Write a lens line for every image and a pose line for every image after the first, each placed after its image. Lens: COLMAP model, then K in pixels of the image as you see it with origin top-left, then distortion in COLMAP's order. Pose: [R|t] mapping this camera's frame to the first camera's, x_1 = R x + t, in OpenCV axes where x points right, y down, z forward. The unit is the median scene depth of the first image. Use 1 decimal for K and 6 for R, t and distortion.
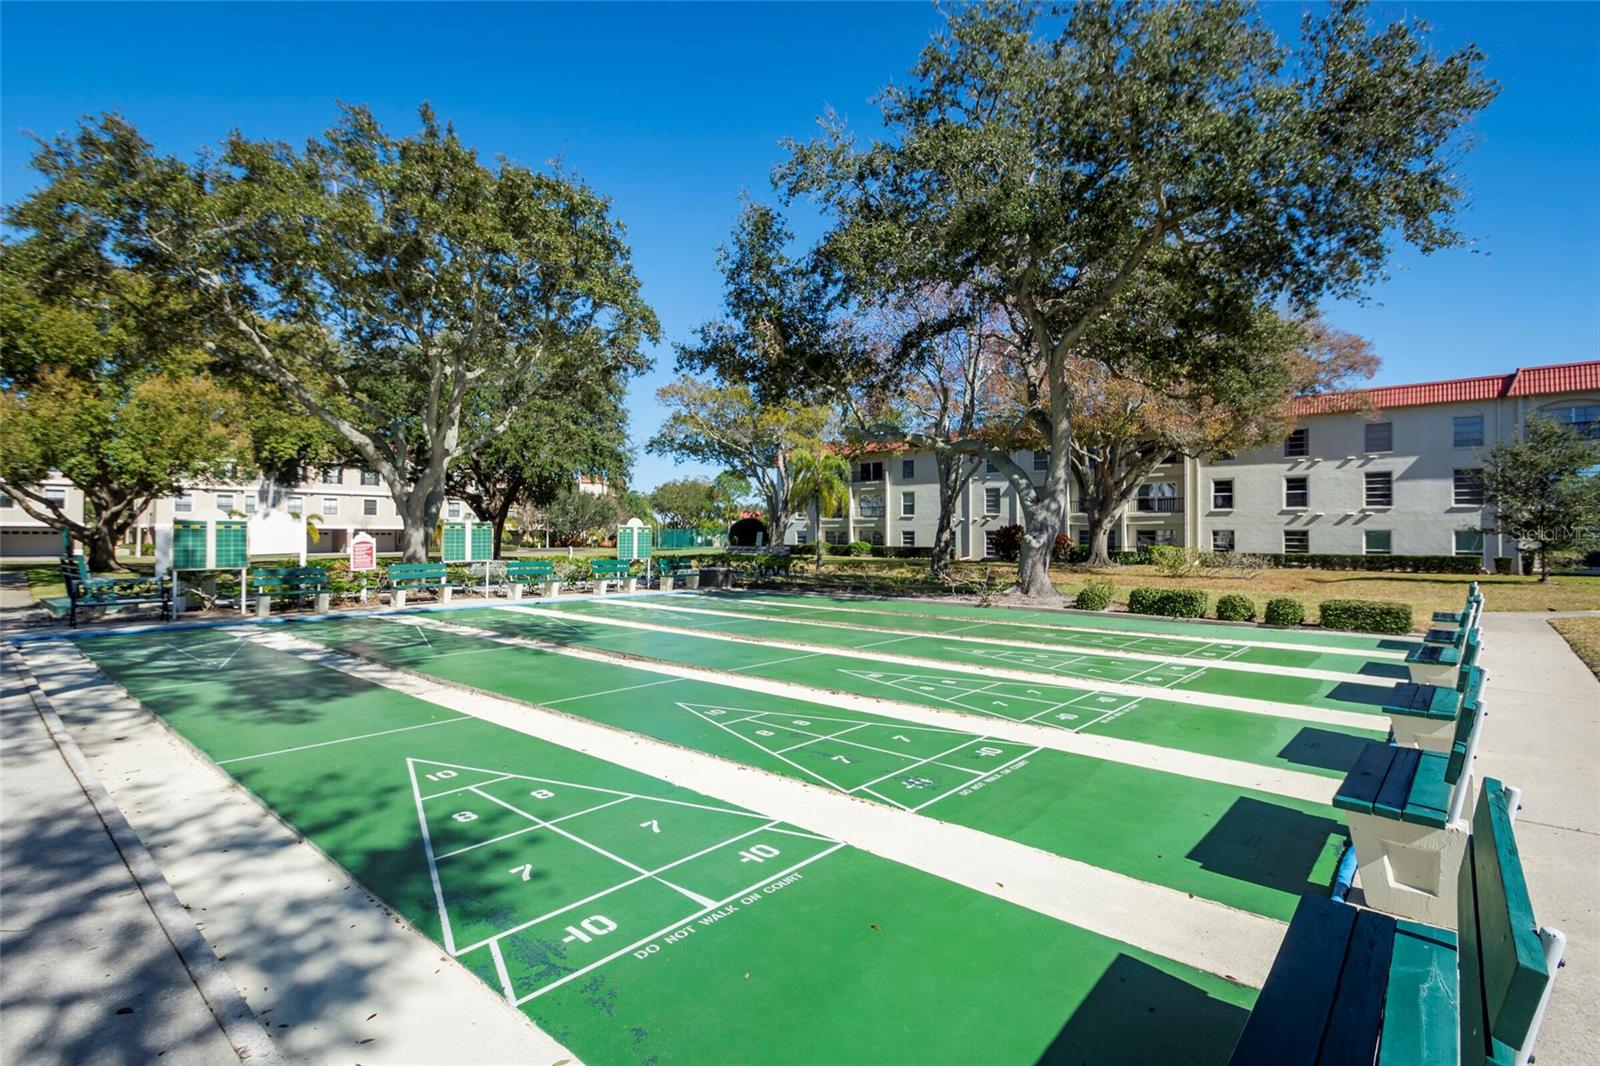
lens RADIAL K [[753.5, 0, 798.0], [0, 753.5, 539.0], [0, 0, 1]] dist [0.020706, -0.000039]
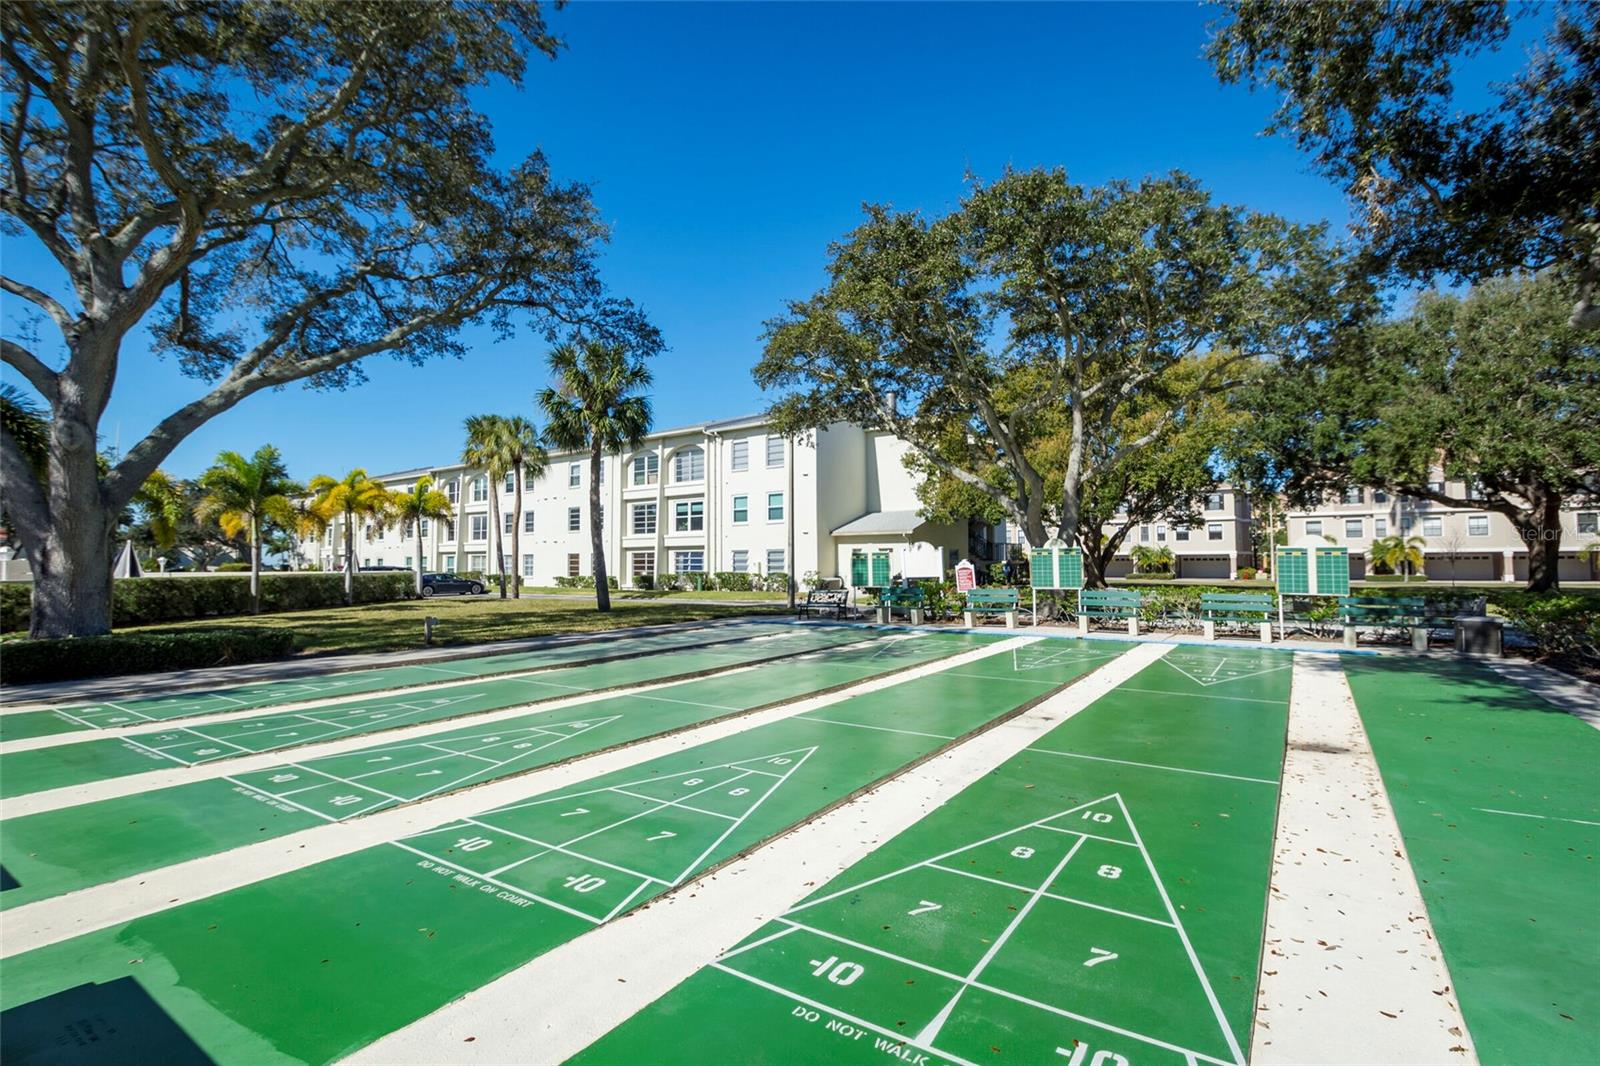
lens RADIAL K [[753.5, 0, 781.2], [0, 753.5, 509.6], [0, 0, 1]] dist [0.020706, -0.000039]
pose [[0.124936, -0.075595, -0.989281, 0.558025], [0.003503, 0.997121, -0.075752, 0.001214], [0.992159, 0.005998, 0.124841, 0.626468]]
